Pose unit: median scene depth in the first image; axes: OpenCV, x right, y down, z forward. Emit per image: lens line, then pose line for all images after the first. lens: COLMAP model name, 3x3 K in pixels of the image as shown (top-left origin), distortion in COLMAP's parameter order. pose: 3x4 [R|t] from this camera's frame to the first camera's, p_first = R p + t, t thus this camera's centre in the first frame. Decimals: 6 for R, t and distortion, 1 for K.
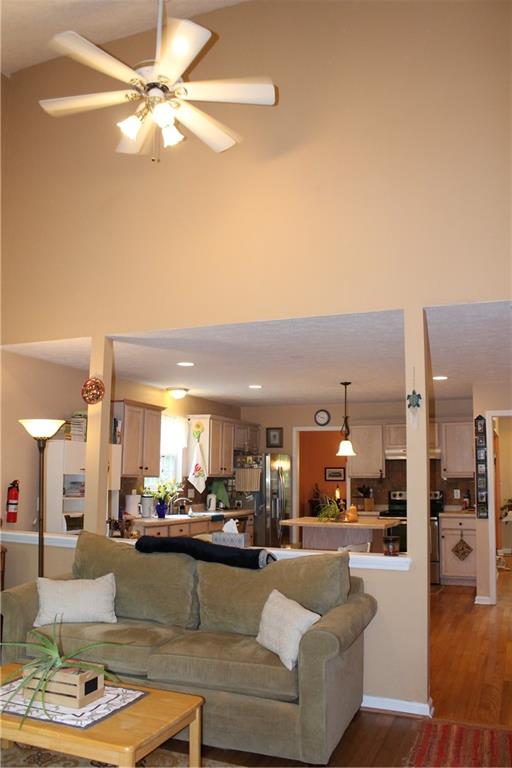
lens RADIAL K [[648.9, 0, 255.6], [0, 648.9, 386.2], [0, 0, 1]] dist [-0.161898, 0.134654]
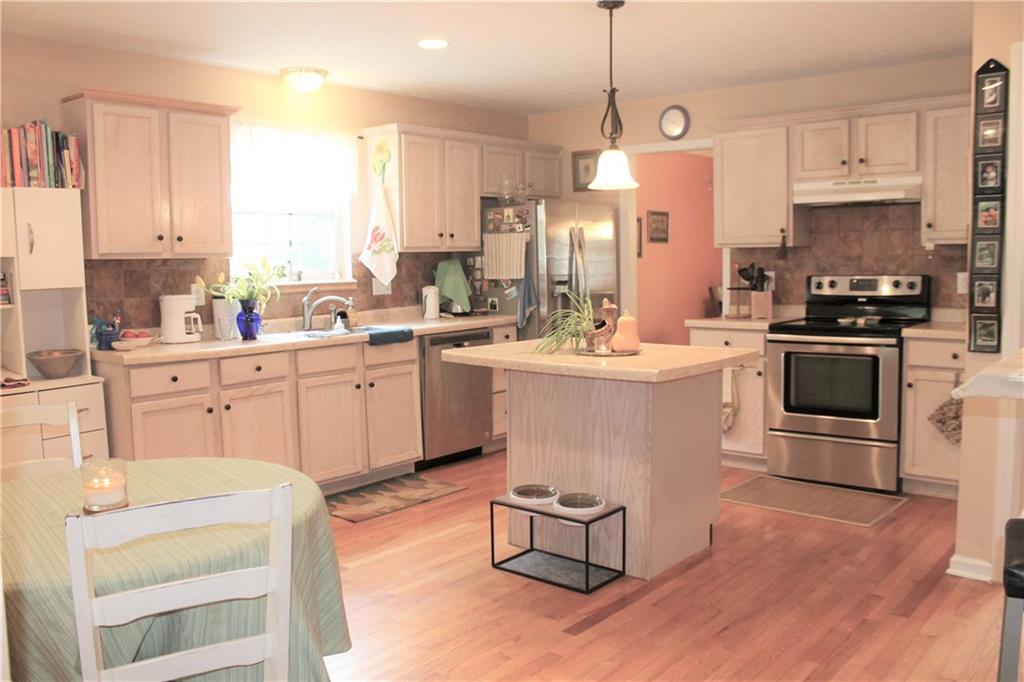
lens RADIAL K [[865.2, 0, 503.3], [0, 865.2, 338.8], [0, 0, 1]] dist [-0.161898, 0.134654]
pose [[0.950627, 0.003943, -0.310310, 0.195755], [0.067367, 0.973453, 0.218747, 0.063244], [0.302935, -0.228852, 0.925126, 0.383735]]
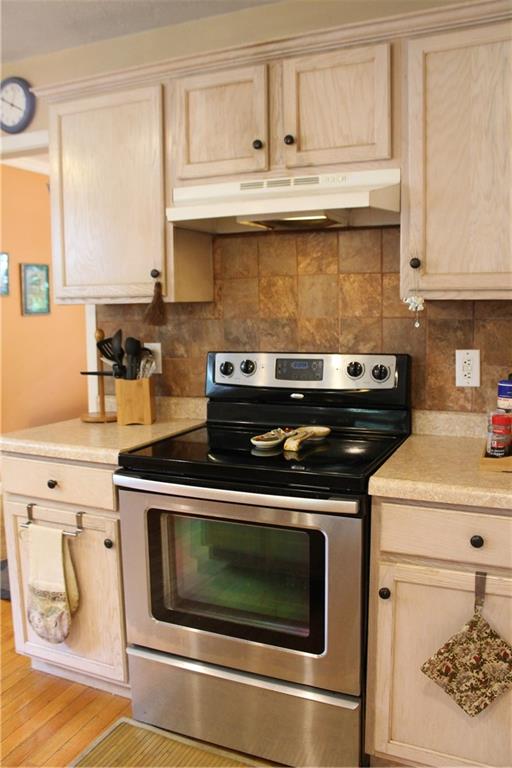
lens RADIAL K [[648.9, 0, 255.0], [0, 648.9, 384.3], [0, 0, 1]] dist [-0.161898, 0.134654]
pose [[0.999736, -0.014147, -0.018129, 0.239015], [0.018342, 0.966074, 0.257613, 0.110959], [0.013869, -0.257877, 0.966078, 0.760720]]
